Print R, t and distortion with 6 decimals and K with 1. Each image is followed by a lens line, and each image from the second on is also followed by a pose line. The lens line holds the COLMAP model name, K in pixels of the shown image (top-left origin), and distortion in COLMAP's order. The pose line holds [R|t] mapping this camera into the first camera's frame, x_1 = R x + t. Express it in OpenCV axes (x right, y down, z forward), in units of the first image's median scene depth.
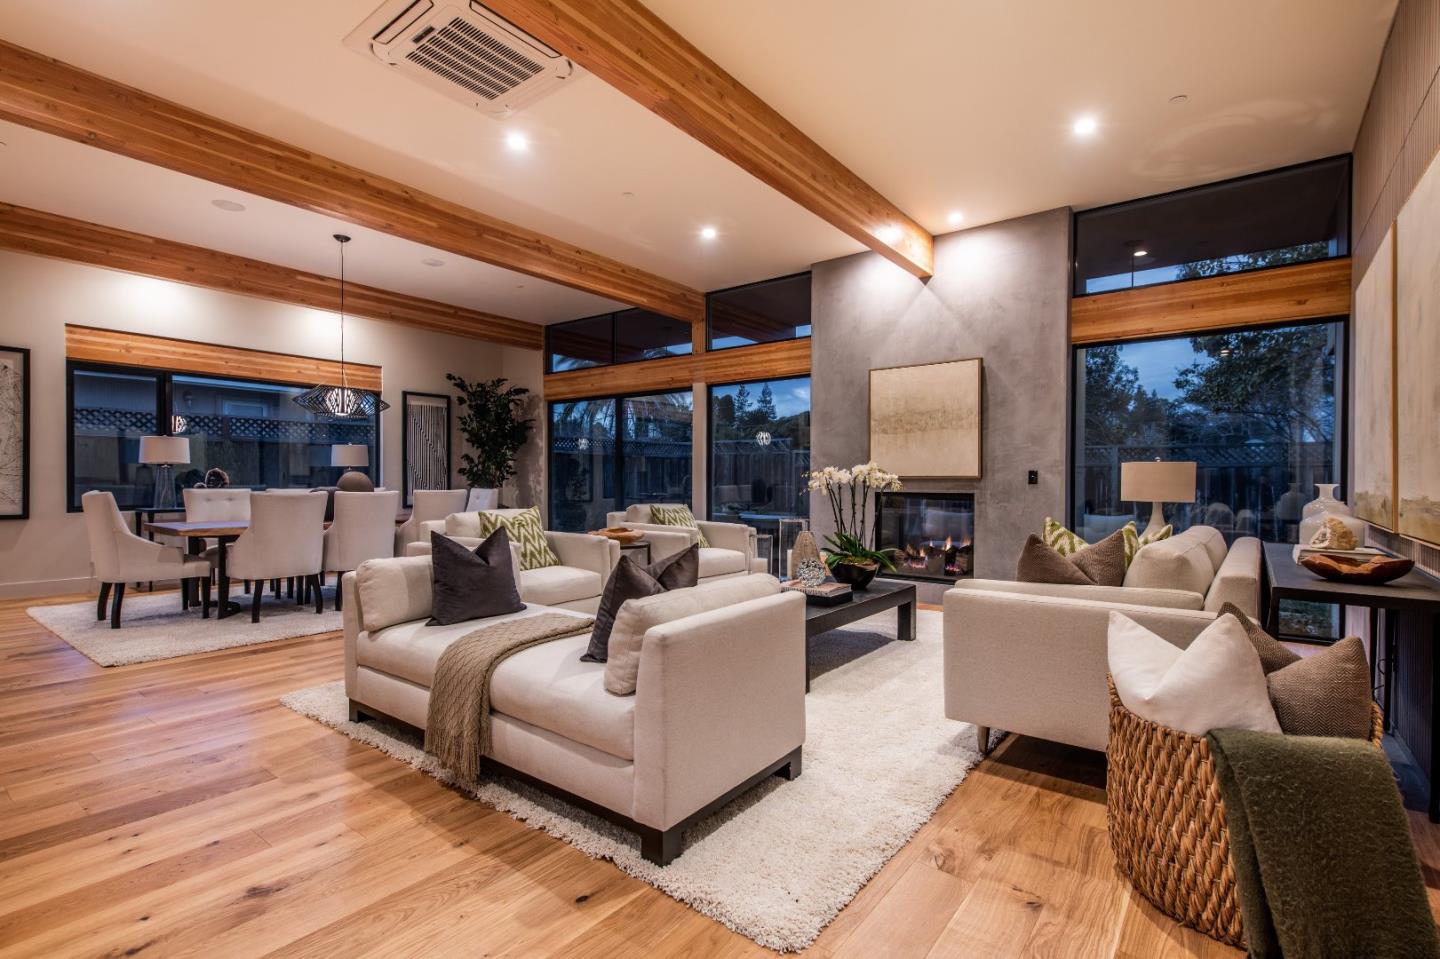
lens RADIAL K [[671.1, 0, 714.8], [0, 671.1, 483.4], [0, 0, 1]] dist [0.006015, -0.000275]
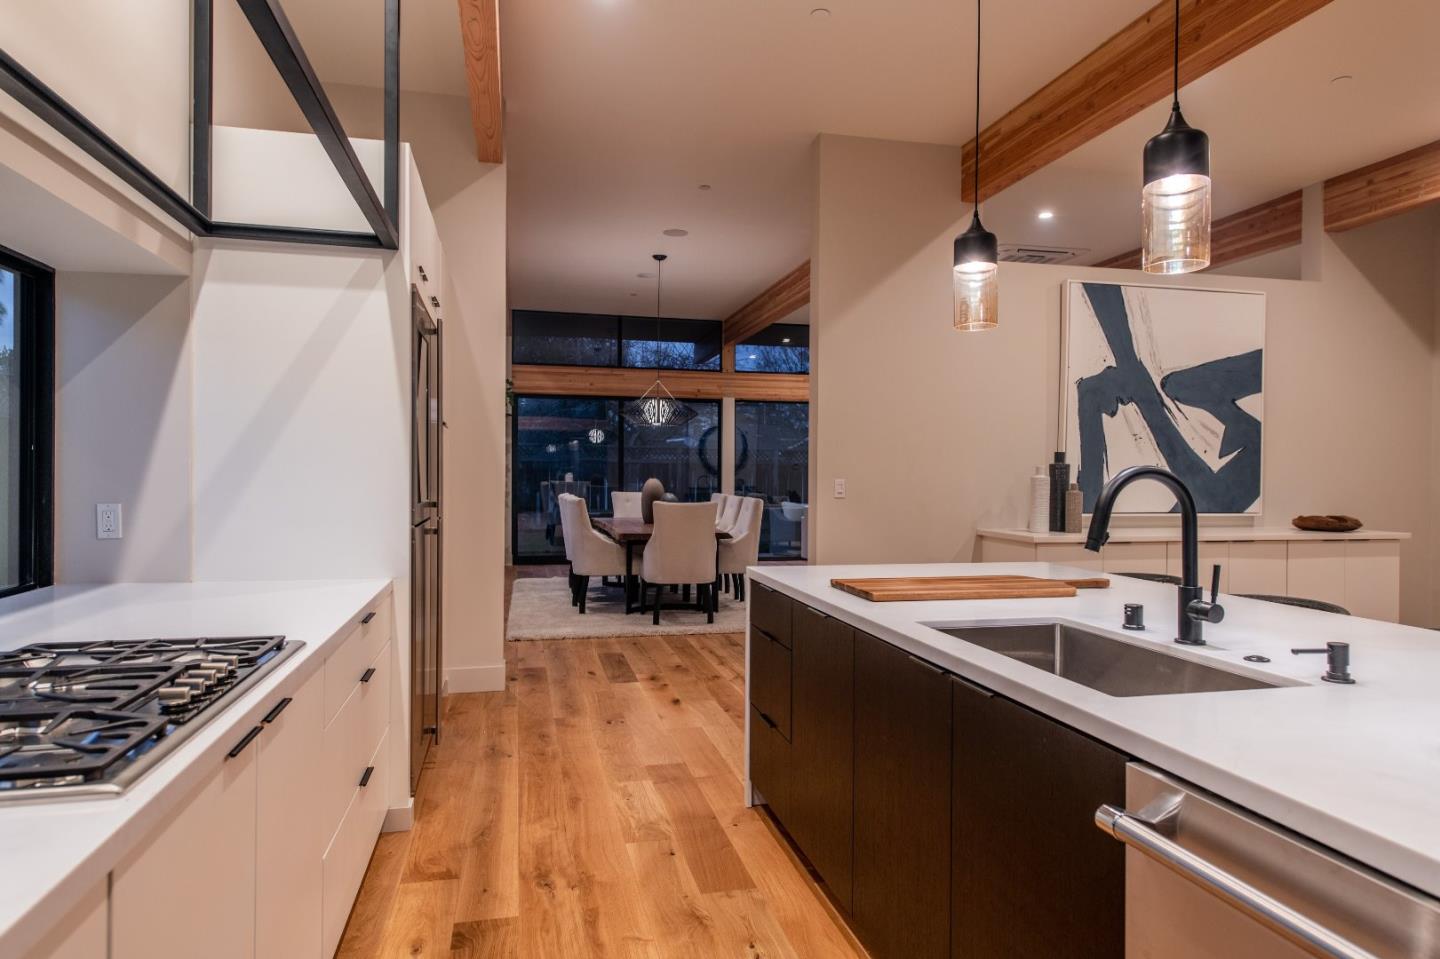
lens RADIAL K [[892.6, 0, 724.7], [0, 892.6, 479.2], [0, 0, 1]] dist [0.024552, -0.004486]
pose [[0.622442, -0.004652, 0.782652, -1.519605], [0.003088, 0.999989, 0.003489, -0.019884], [-0.782660, 0.000245, 0.622449, 0.076490]]
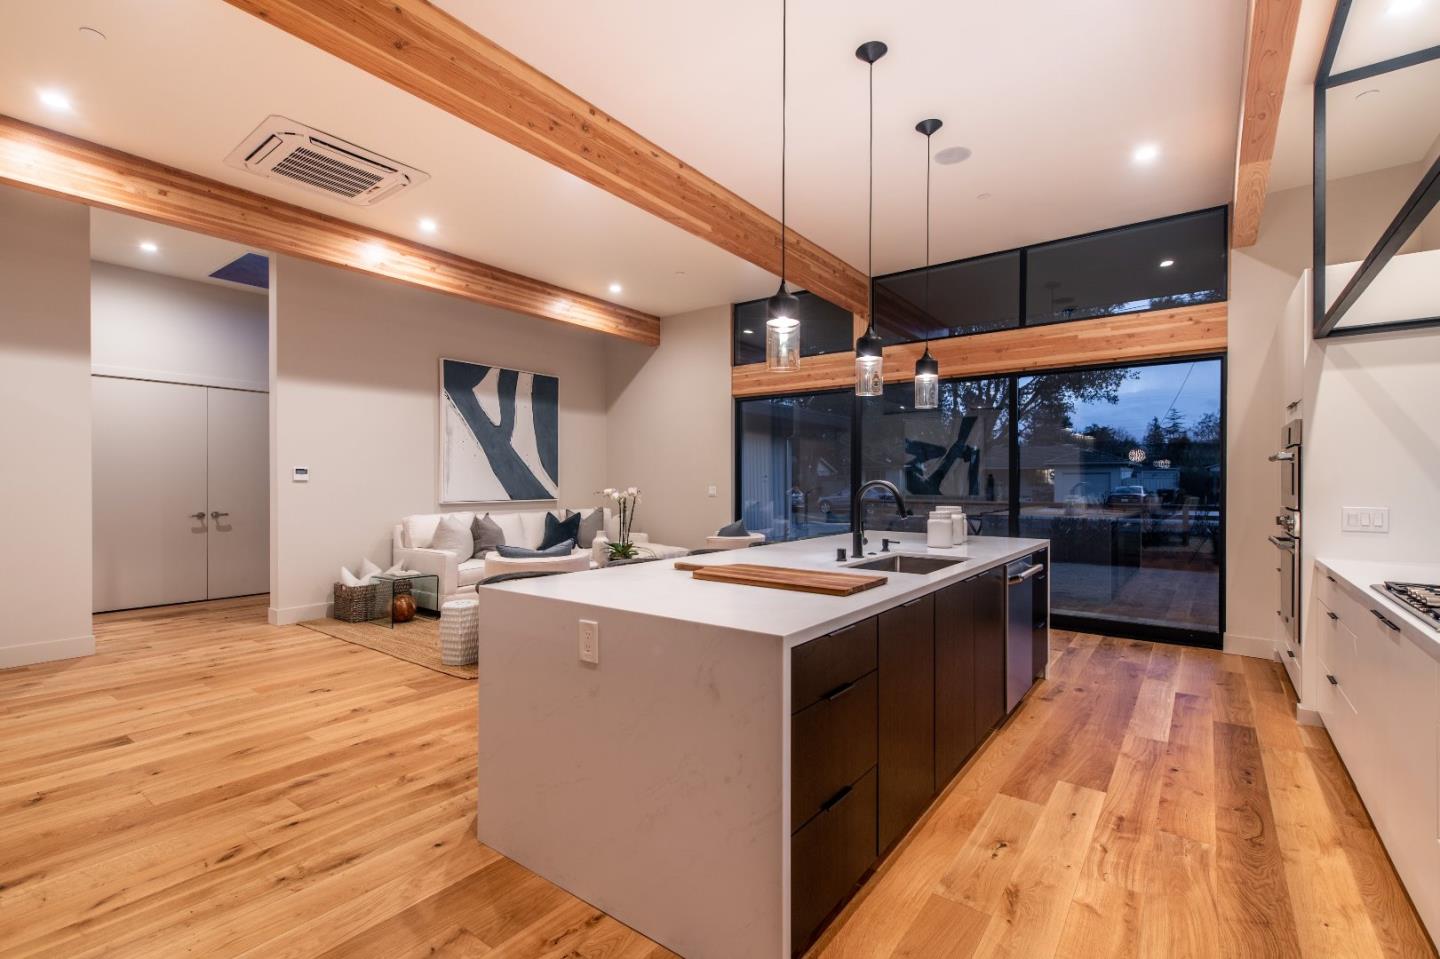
lens RADIAL K [[619.2, 0, 738.6], [0, 619.2, 487.0], [0, 0, 1]] dist [0.008324, -0.001574]
pose [[-0.999630, -0.007285, -0.026189, -1.099595], [-0.007698, 0.999847, 0.015689, -0.024529], [0.026071, 0.015885, -0.999534, 0.593665]]
